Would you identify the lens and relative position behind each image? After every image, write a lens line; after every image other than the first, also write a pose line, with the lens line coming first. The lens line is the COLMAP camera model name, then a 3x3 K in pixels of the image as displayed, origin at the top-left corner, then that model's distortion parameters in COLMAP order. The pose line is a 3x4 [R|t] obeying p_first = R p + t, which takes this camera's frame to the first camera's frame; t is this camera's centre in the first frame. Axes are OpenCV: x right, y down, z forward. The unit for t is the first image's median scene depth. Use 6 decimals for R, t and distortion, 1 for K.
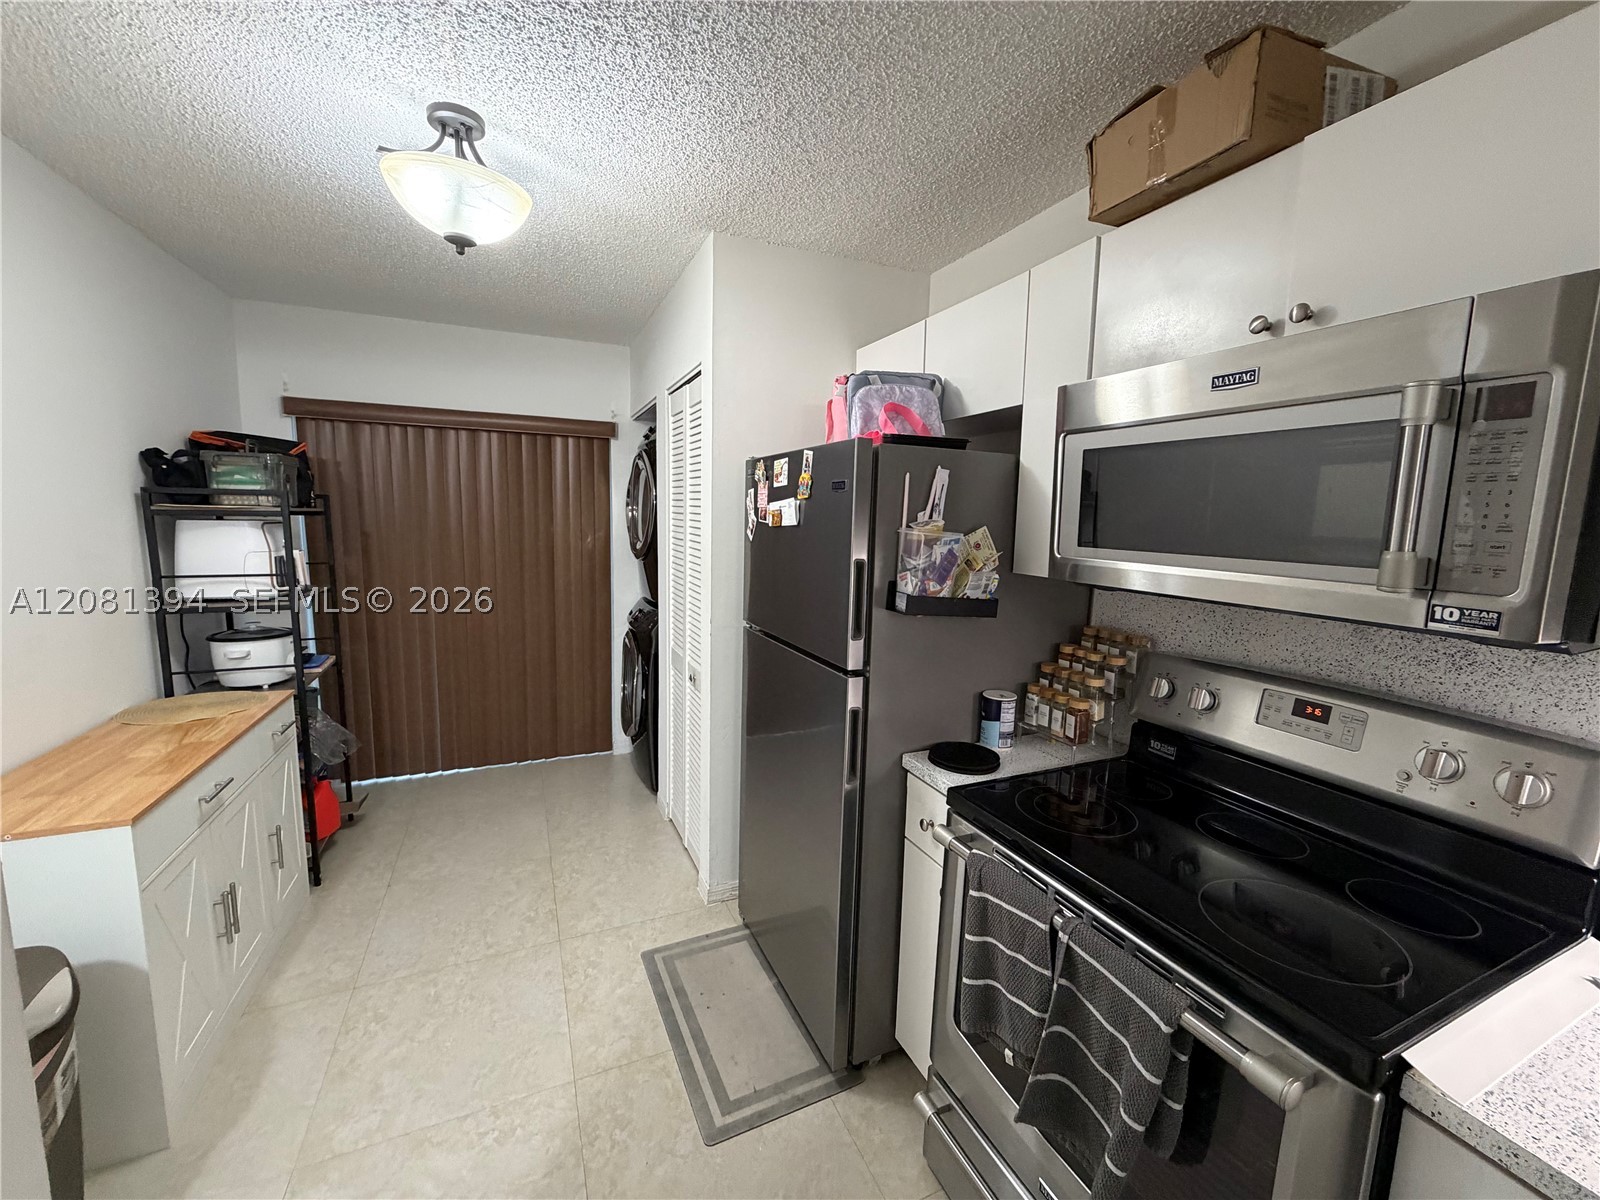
lens RADIAL K [[637.5, 0, 804.3], [0, 637.5, 605.9], [0, 0, 1]] dist [0.000992, -0.000098]
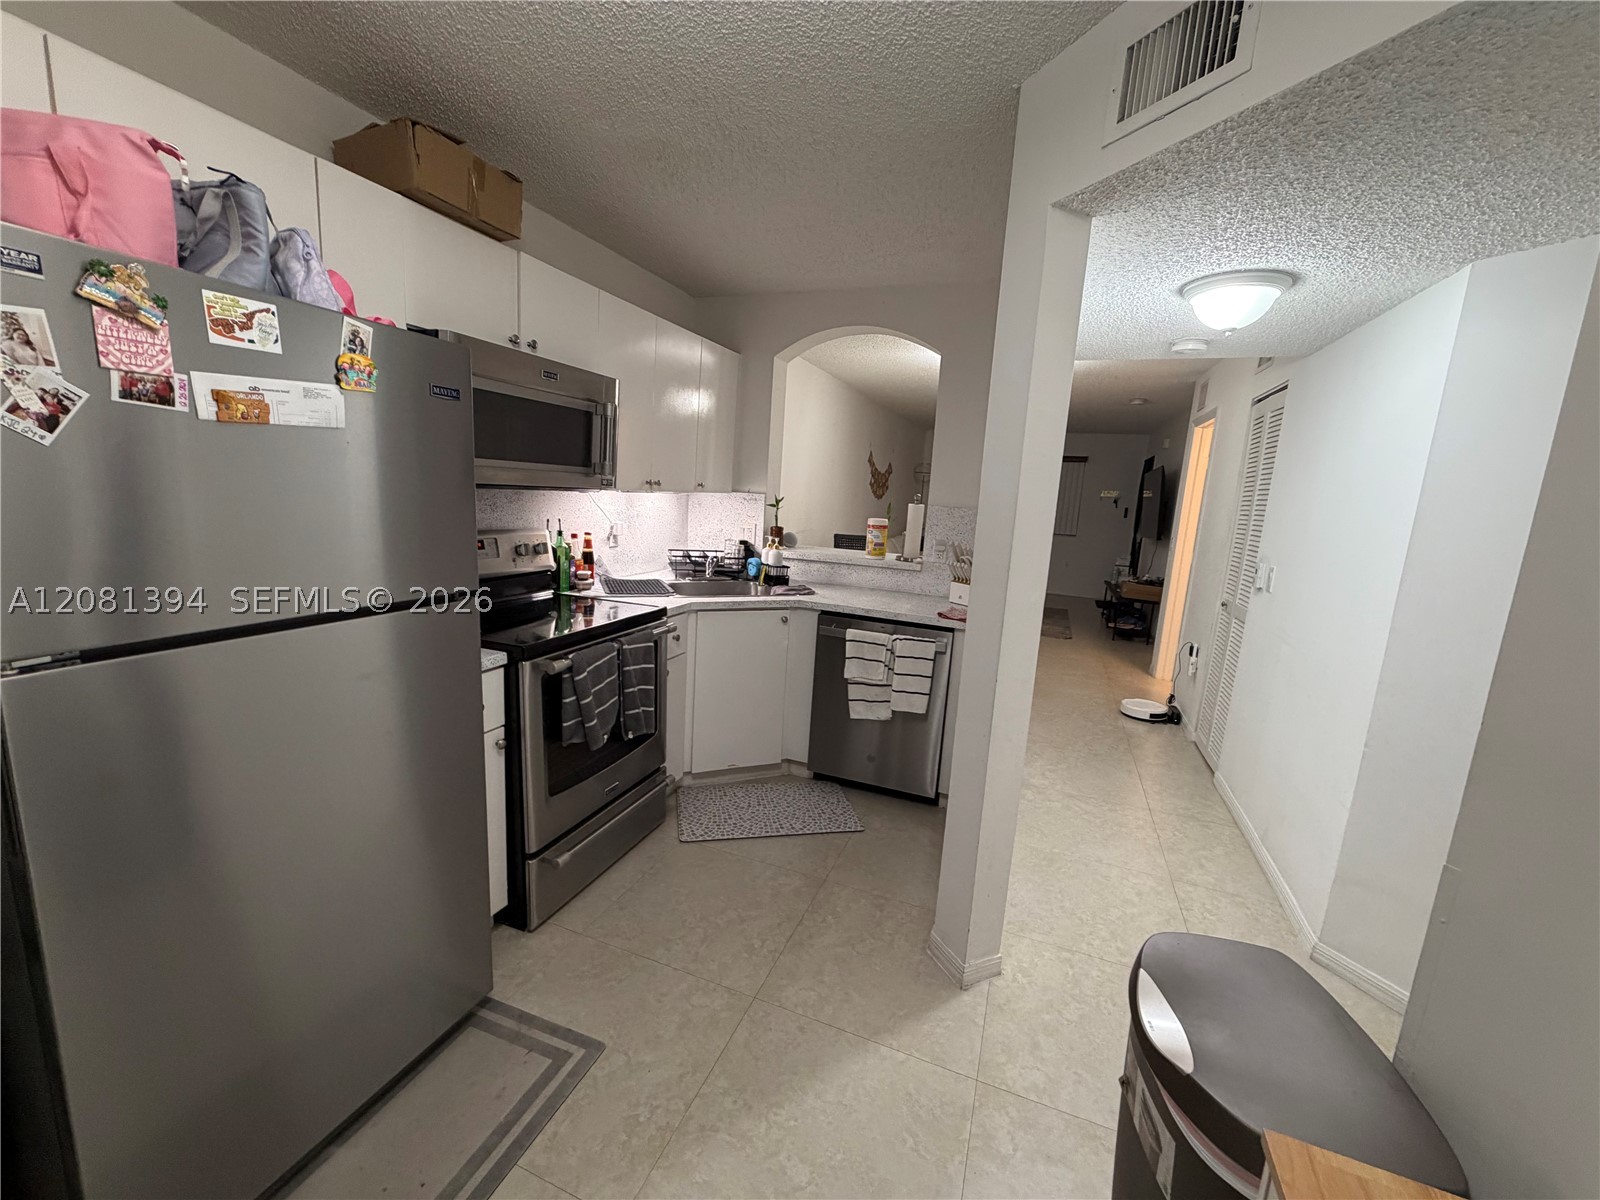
lens RADIAL K [[637.5, 0, 797.4], [0, 637.5, 605.0], [0, 0, 1]] dist [0.000992, -0.000098]
pose [[-0.704538, -0.190146, 0.683718, -0.765274], [0.021916, 0.957147, 0.288771, -0.121926], [-0.709328, 0.218434, -0.670180, 1.052361]]
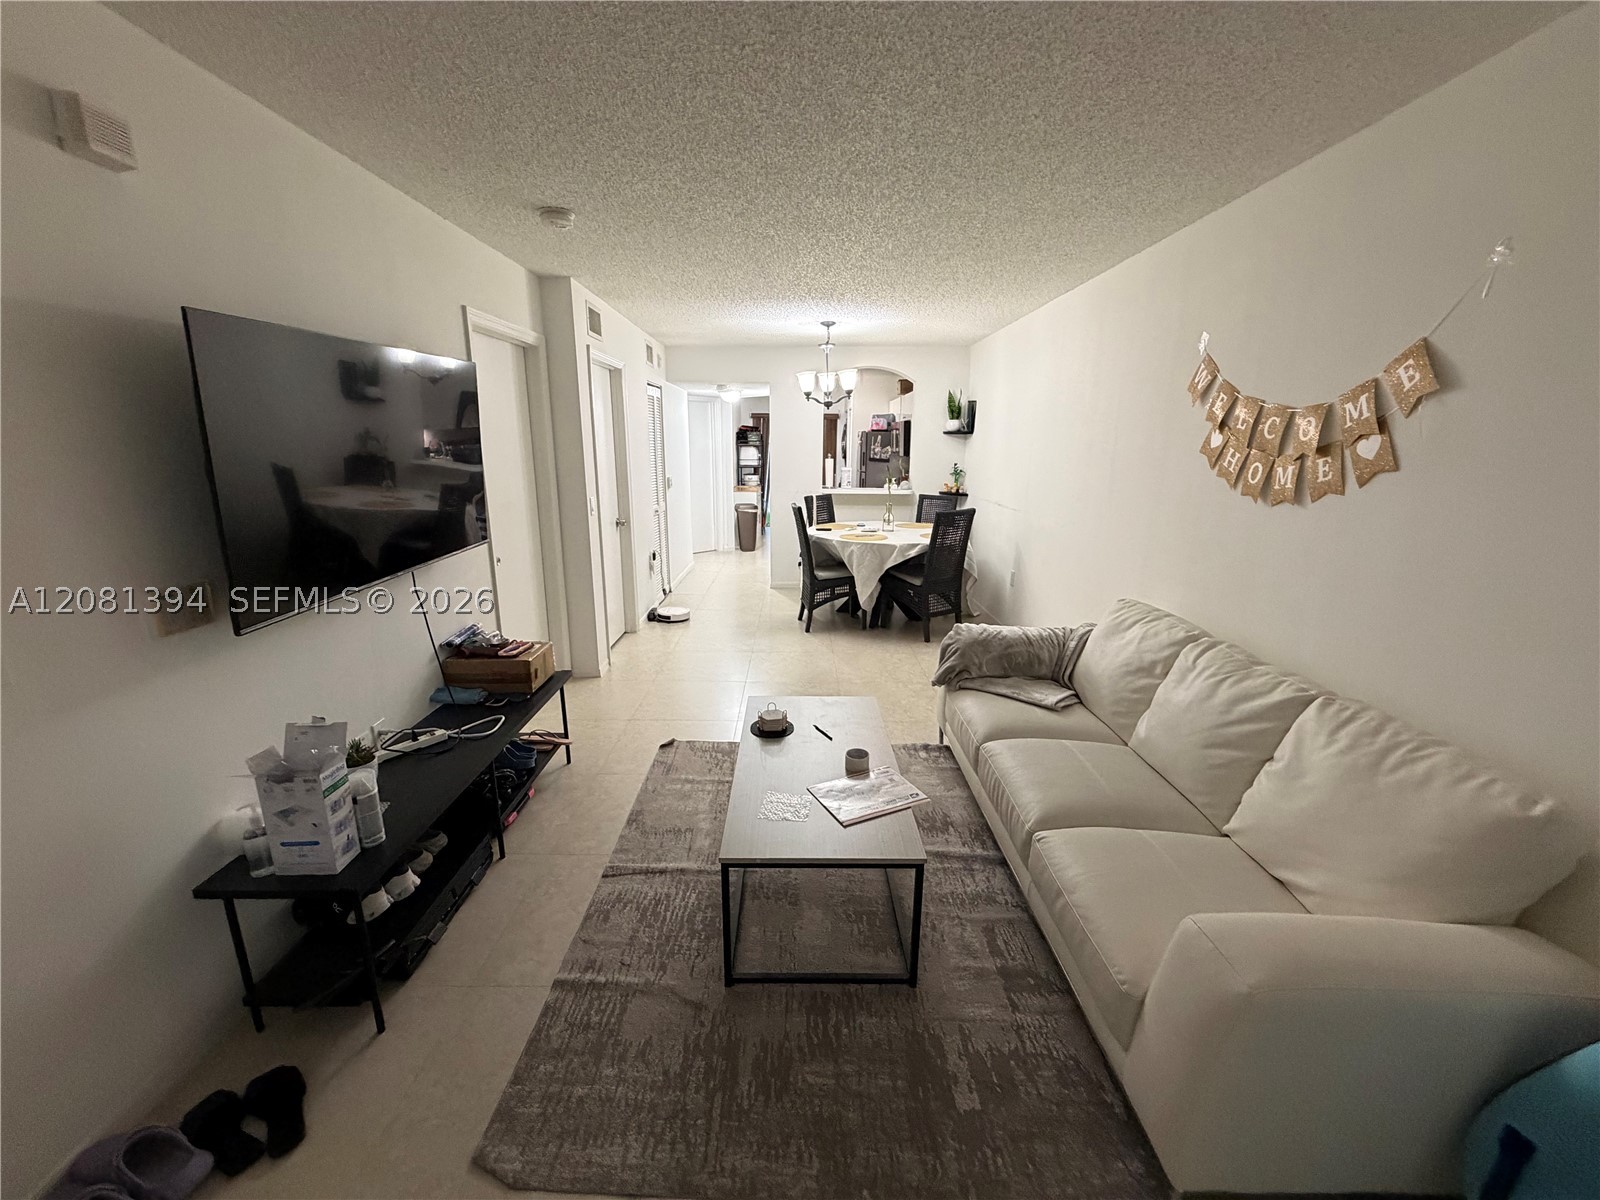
lens RADIAL K [[637.5, 0, 795.5], [0, 637.5, 599.8], [0, 0, 1]] dist [0.000992, -0.000098]
pose [[0.915760, 0.077182, -0.394243, 1.540844], [-0.035767, 0.993138, 0.111348, 0.518232], [0.400131, -0.087867, 0.912236, -3.777066]]
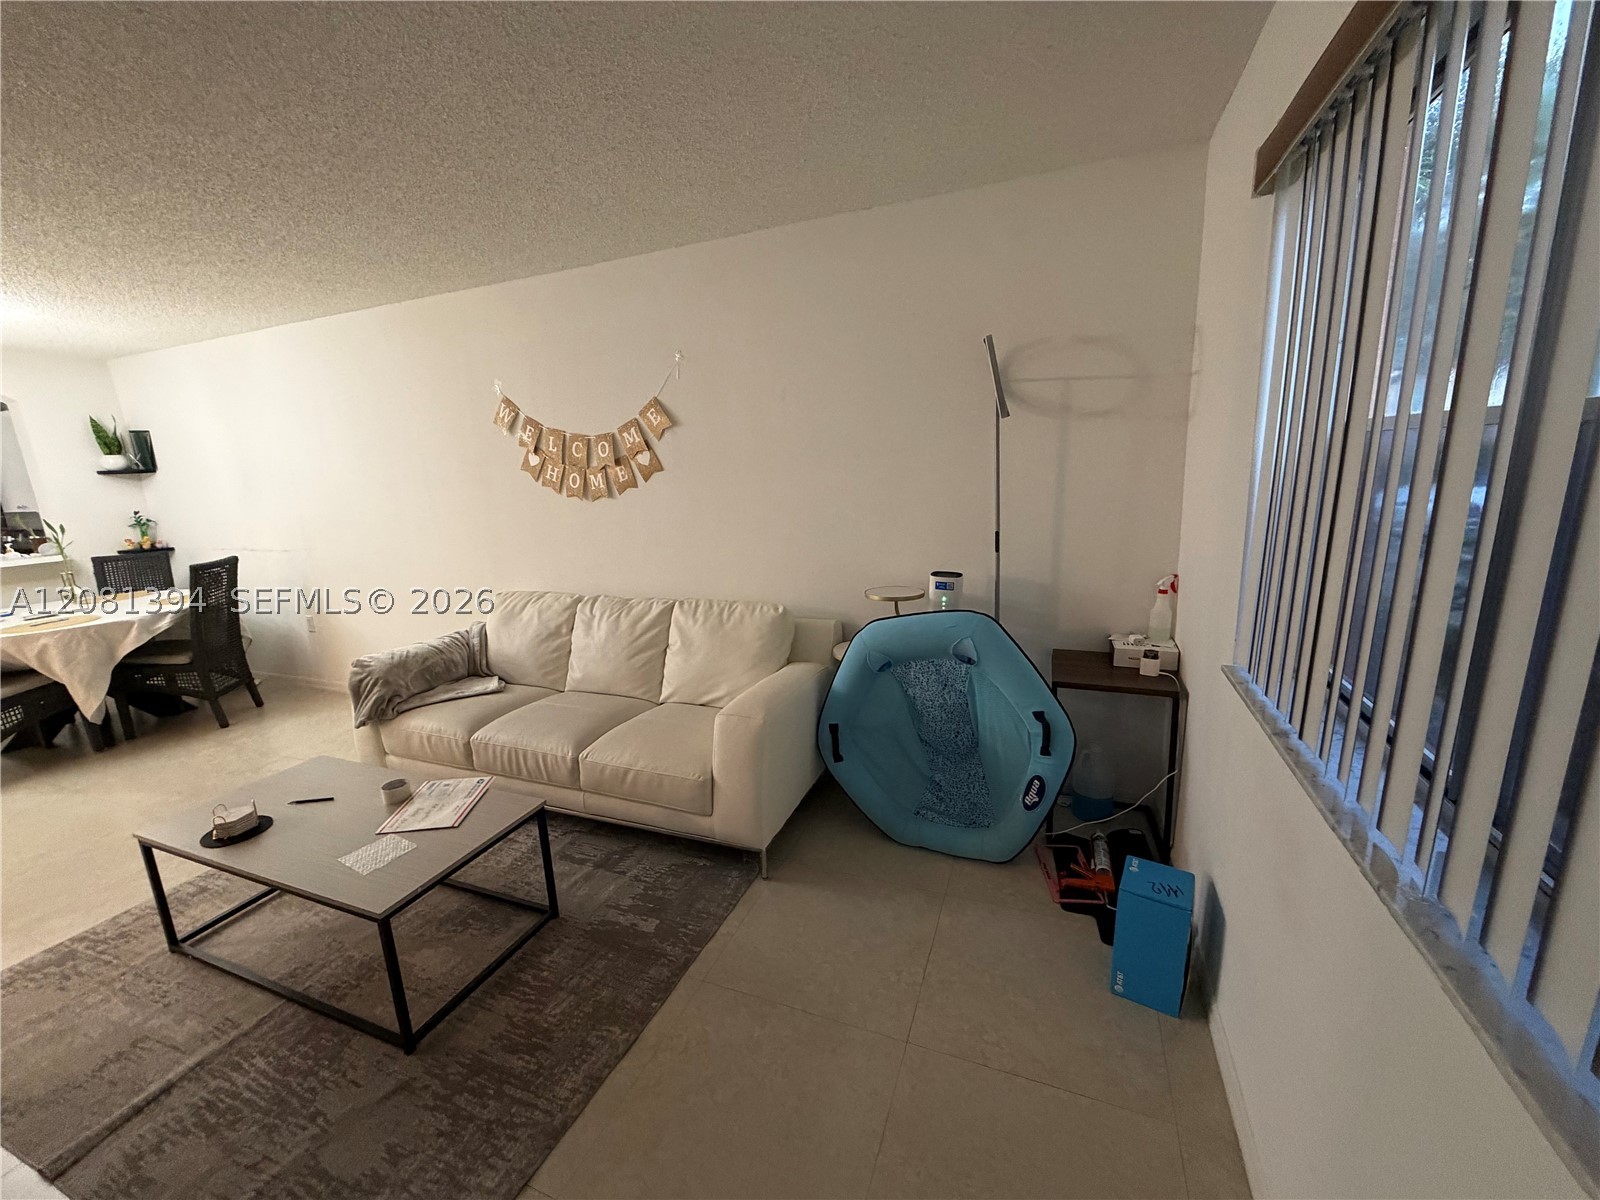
lens RADIAL K [[637.5, 0, 796.6], [0, 637.5, 601.3], [0, 0, 1]] dist [0.000992, -0.000098]
pose [[0.711670, -0.206345, 0.671527, 1.023617], [0.155023, 0.978454, 0.136366, 0.563661], [-0.685196, 0.007055, 0.728324, -3.999261]]
